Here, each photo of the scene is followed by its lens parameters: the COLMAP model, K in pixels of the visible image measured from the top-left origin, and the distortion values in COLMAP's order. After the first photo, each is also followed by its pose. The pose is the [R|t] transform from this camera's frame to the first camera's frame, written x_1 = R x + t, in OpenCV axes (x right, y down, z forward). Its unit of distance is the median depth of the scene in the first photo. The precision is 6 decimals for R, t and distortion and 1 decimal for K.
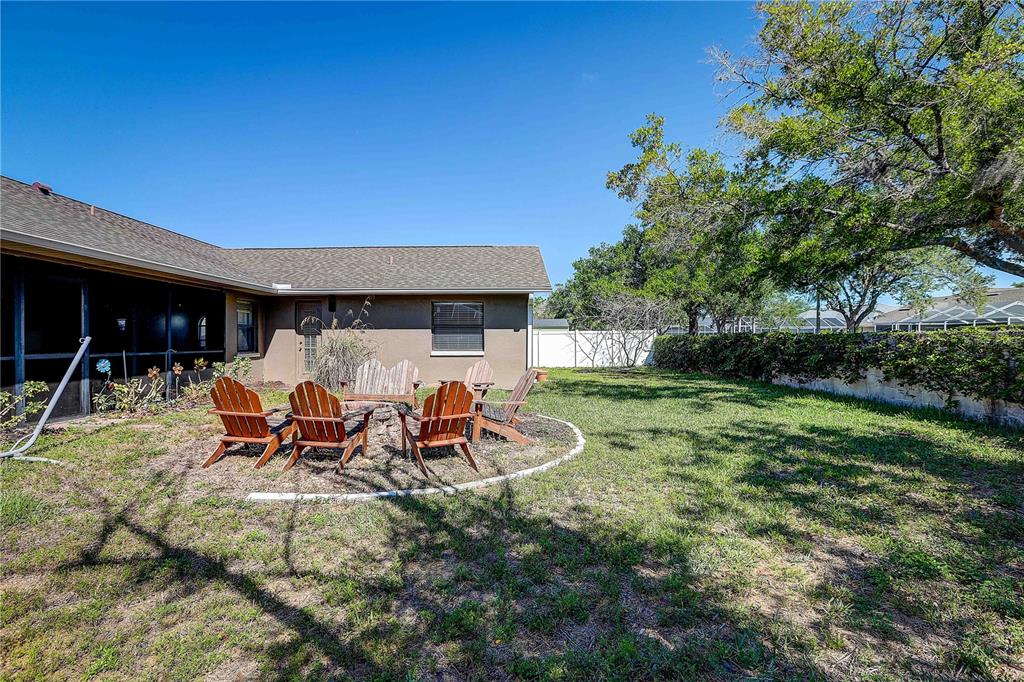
lens RADIAL K [[463.2, 0, 513.2], [0, 463.2, 336.8], [0, 0, 1]] dist [-0.048431, 0.015486]
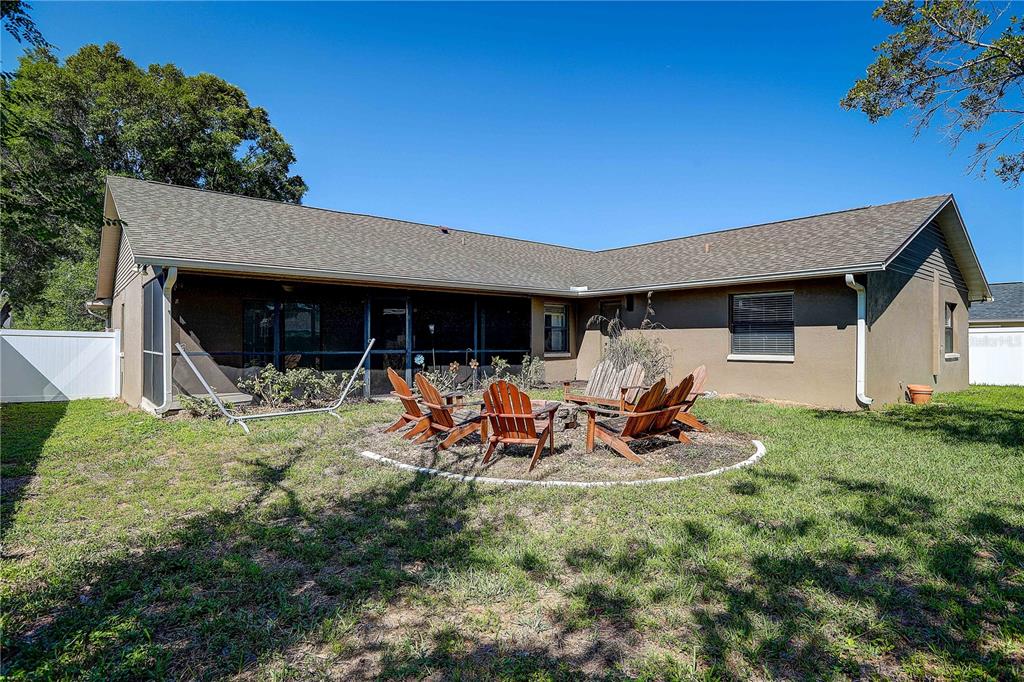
lens RADIAL K [[543.3, 0, 513.5], [0, 543.3, 344.7], [0, 0, 1]] dist [-0.026094, 0.003366]
pose [[0.637005, 0.006105, -0.770835, 0.530937], [0.004510, 0.999922, 0.011646, 0.000823], [0.770846, -0.010896, 0.636928, 0.156903]]
